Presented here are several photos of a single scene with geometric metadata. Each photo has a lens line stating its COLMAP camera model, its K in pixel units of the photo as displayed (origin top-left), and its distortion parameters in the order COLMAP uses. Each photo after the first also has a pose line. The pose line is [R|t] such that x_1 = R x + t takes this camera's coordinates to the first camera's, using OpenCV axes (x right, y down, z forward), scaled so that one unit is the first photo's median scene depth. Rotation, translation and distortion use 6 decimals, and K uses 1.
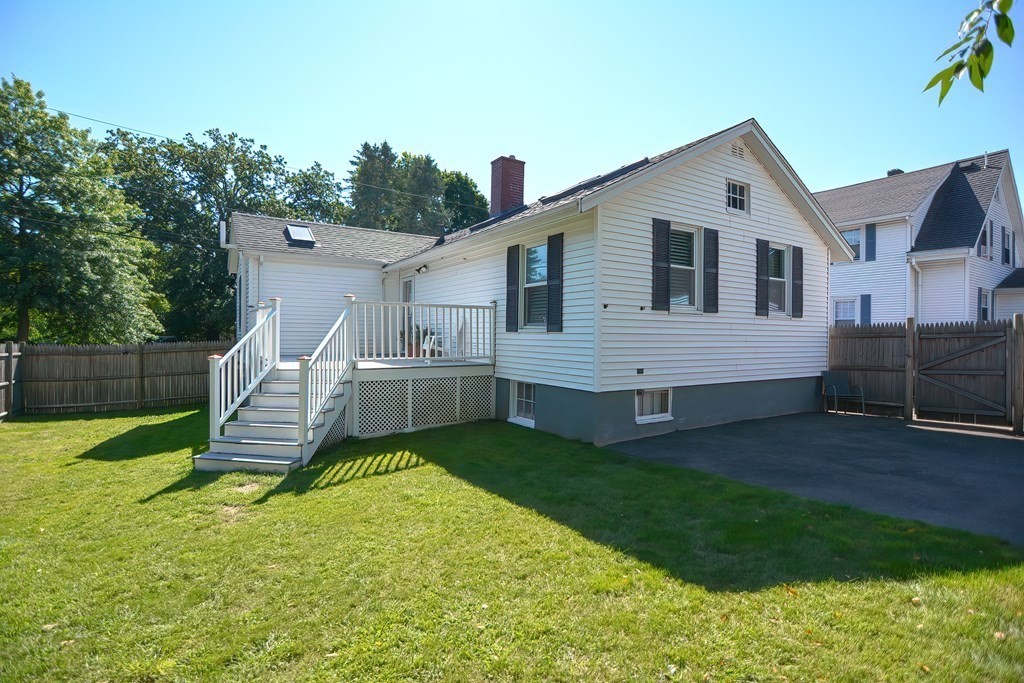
lens RADIAL K [[500.5, 0, 510.8], [0, 500.5, 342.3], [0, 0, 1]] dist [-0.013809, -0.005049]
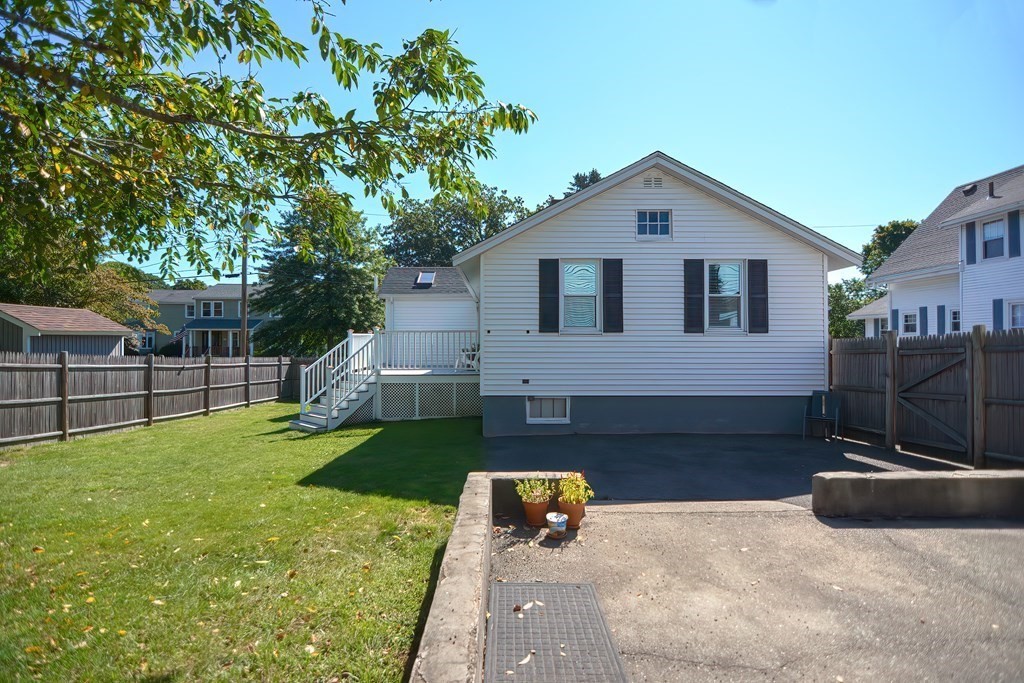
lens RADIAL K [[500.5, 0, 491.9], [0, 500.5, 342.9], [0, 0, 1]] dist [-0.013809, -0.005049]
pose [[0.838617, -0.012244, -0.544584, 0.746374], [-0.000890, 0.999715, -0.023847, -0.008248], [0.544721, 0.020483, 0.838367, -0.092649]]
